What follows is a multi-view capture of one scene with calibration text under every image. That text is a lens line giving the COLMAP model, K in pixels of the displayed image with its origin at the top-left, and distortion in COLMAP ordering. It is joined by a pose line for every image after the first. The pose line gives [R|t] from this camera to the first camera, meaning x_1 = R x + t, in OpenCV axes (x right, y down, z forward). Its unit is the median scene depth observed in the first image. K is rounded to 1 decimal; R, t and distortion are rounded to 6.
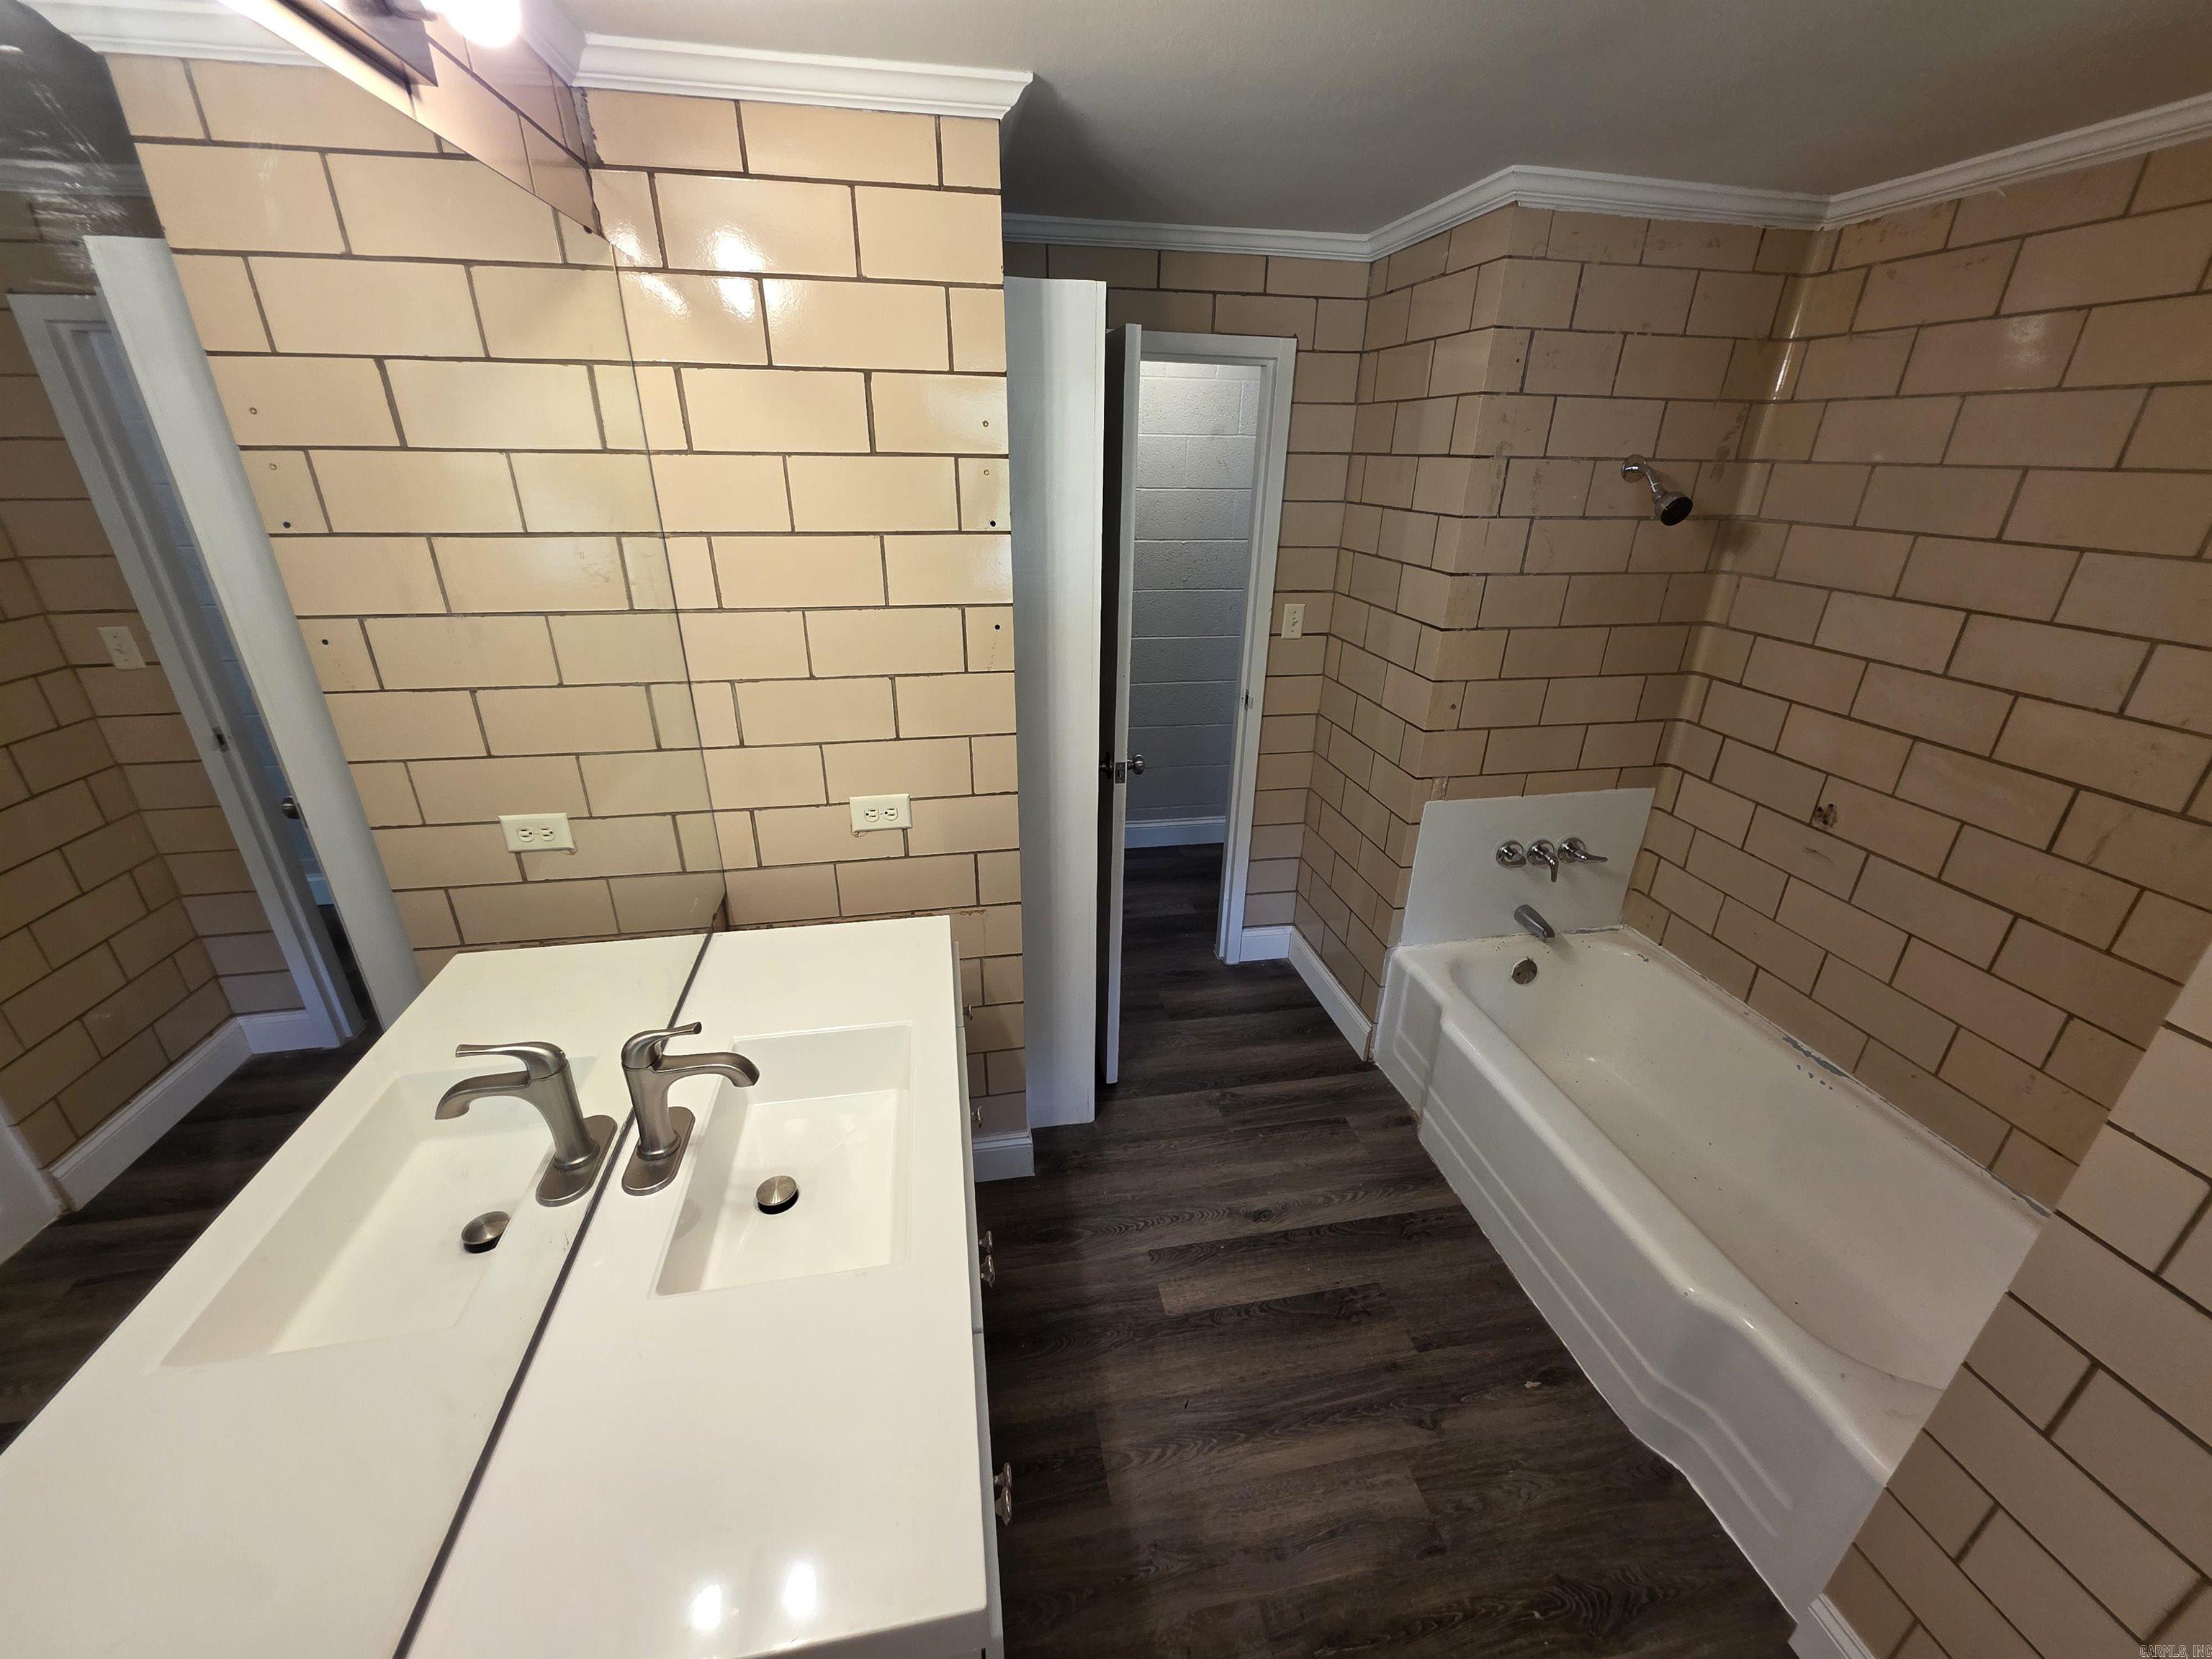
lens RADIAL K [[892.4, 0, 1102.6], [0, 892.4, 845.8], [0, 0, 1]] dist [0.003166, -0.000683]
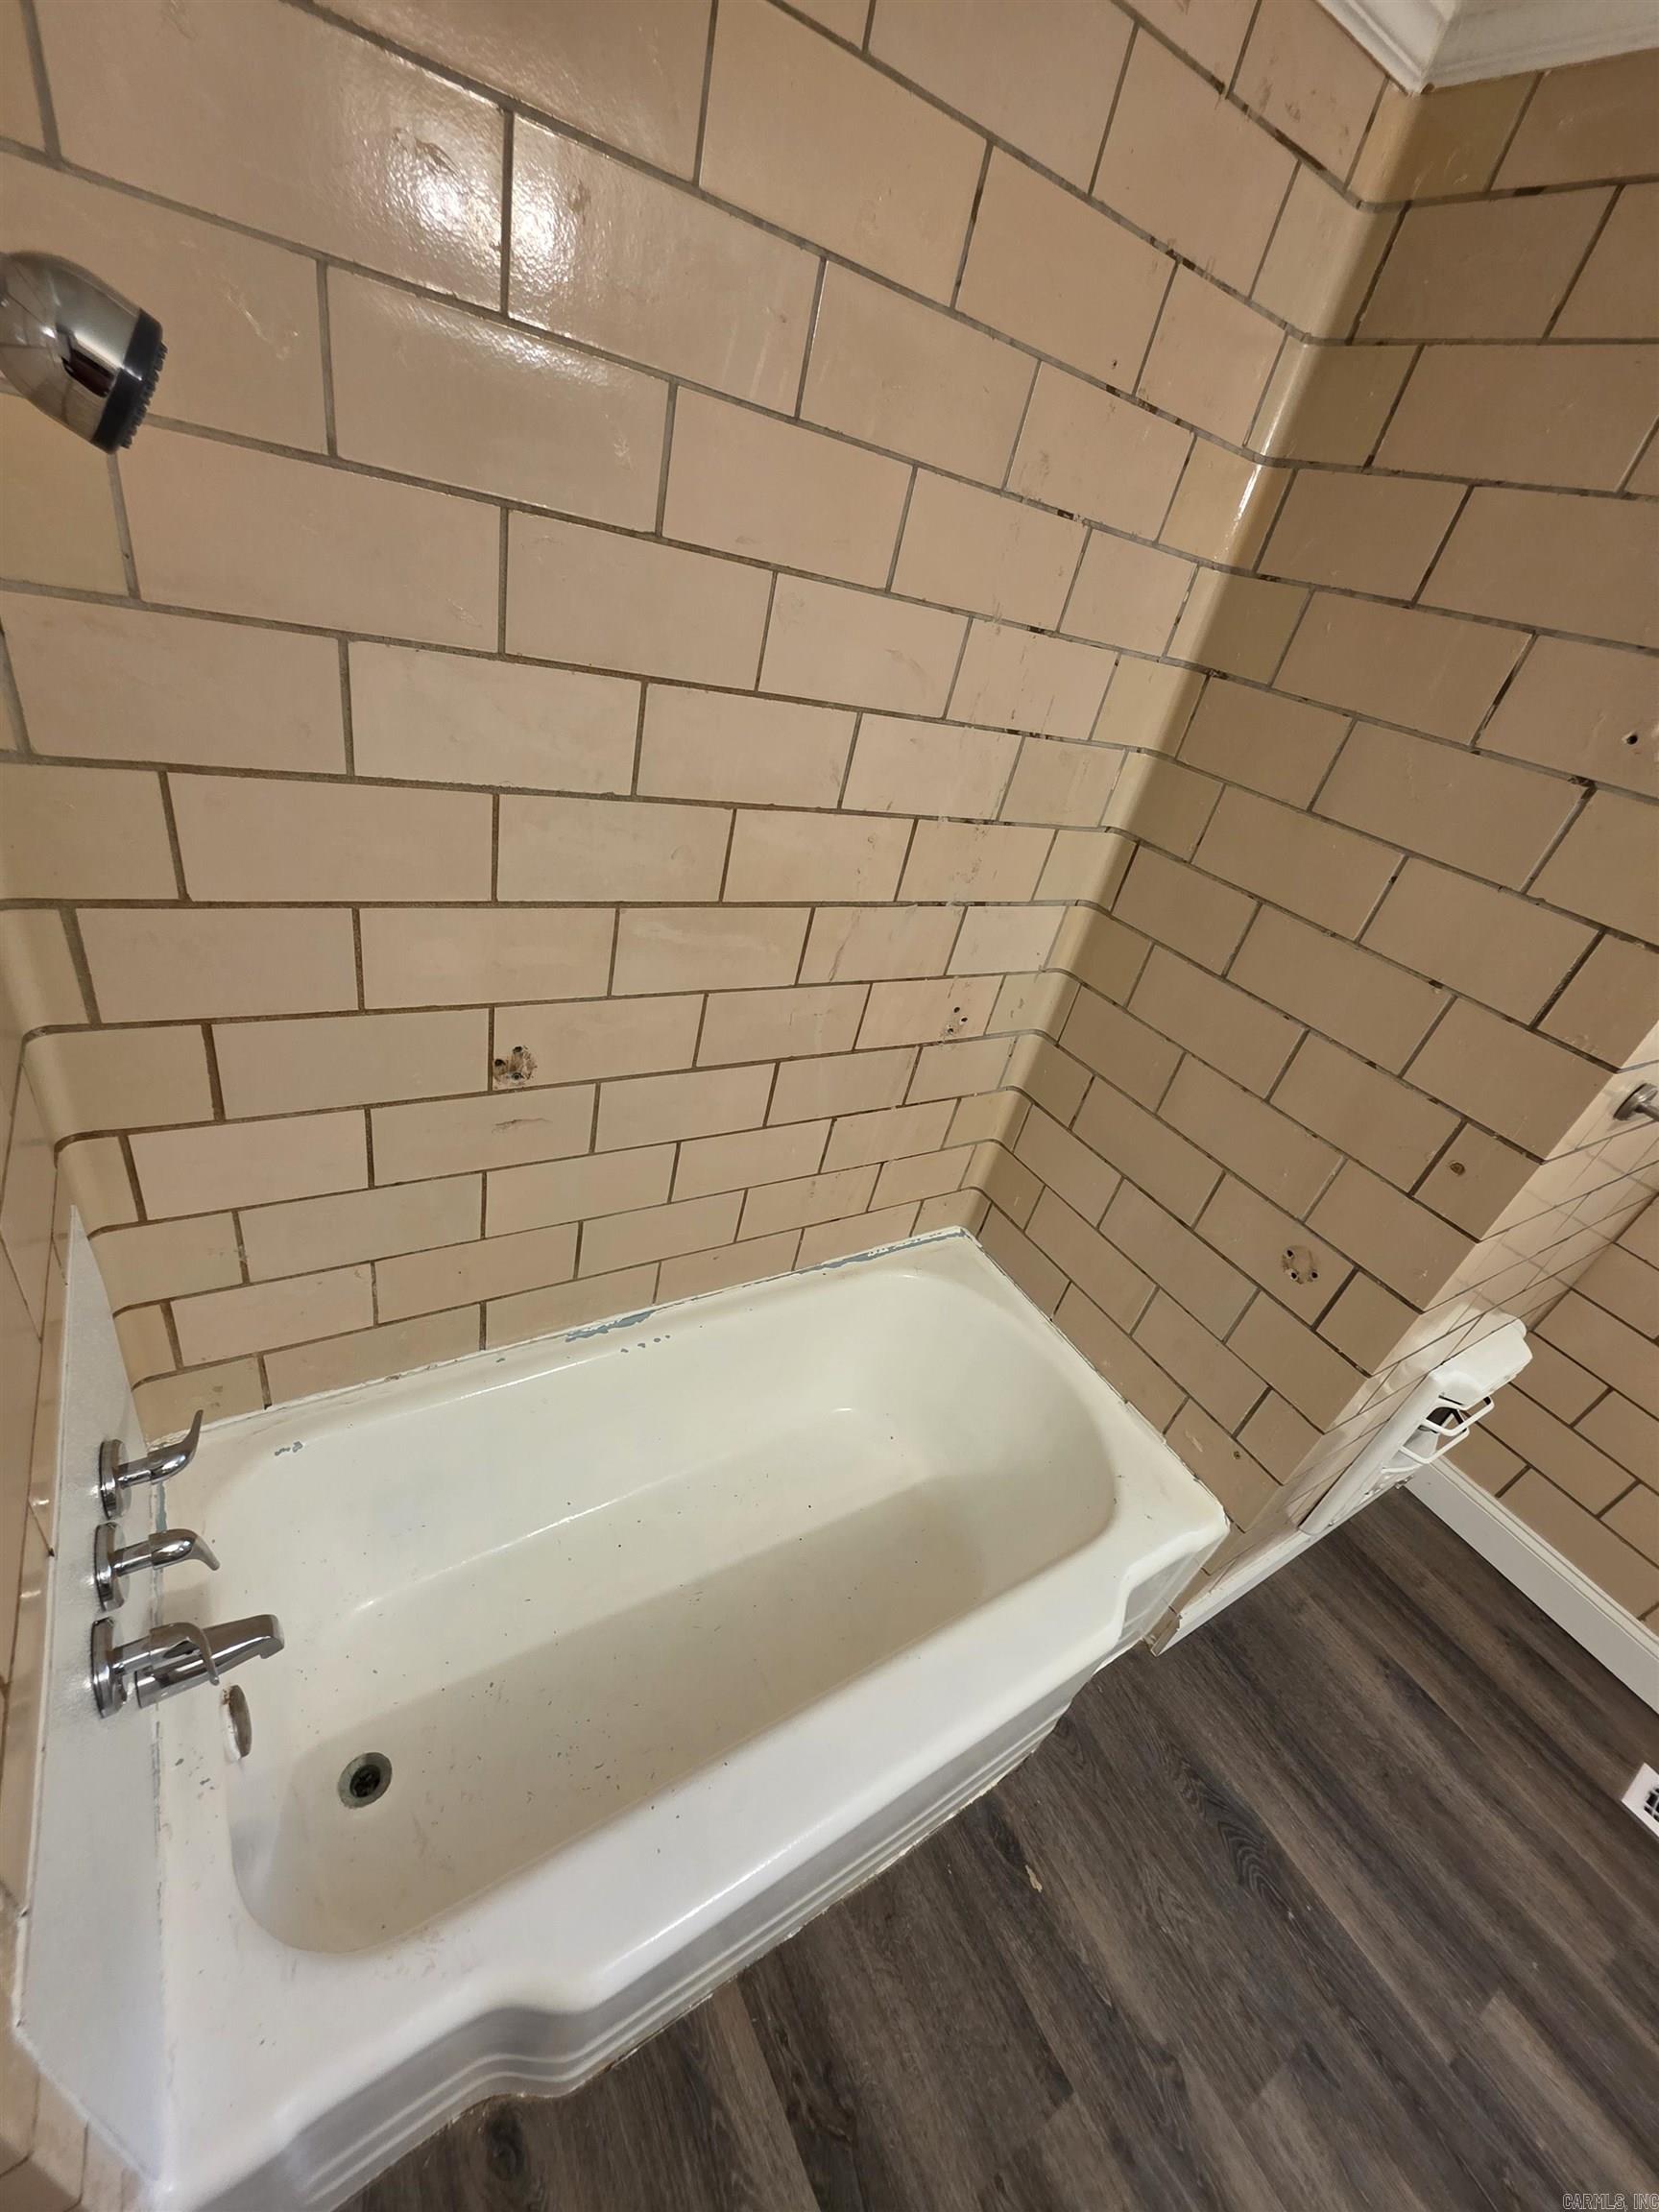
lens RADIAL K [[892.4, 0, 826.0], [0, 892.4, 1106.5], [0, 0, 1]] dist [0.003166, -0.000683]
pose [[-0.339474, -0.581131, 0.739624, 0.347412], [0.168158, 0.736157, 0.655588, -0.388167], [-0.925462, 0.346929, -0.152184, 1.012539]]
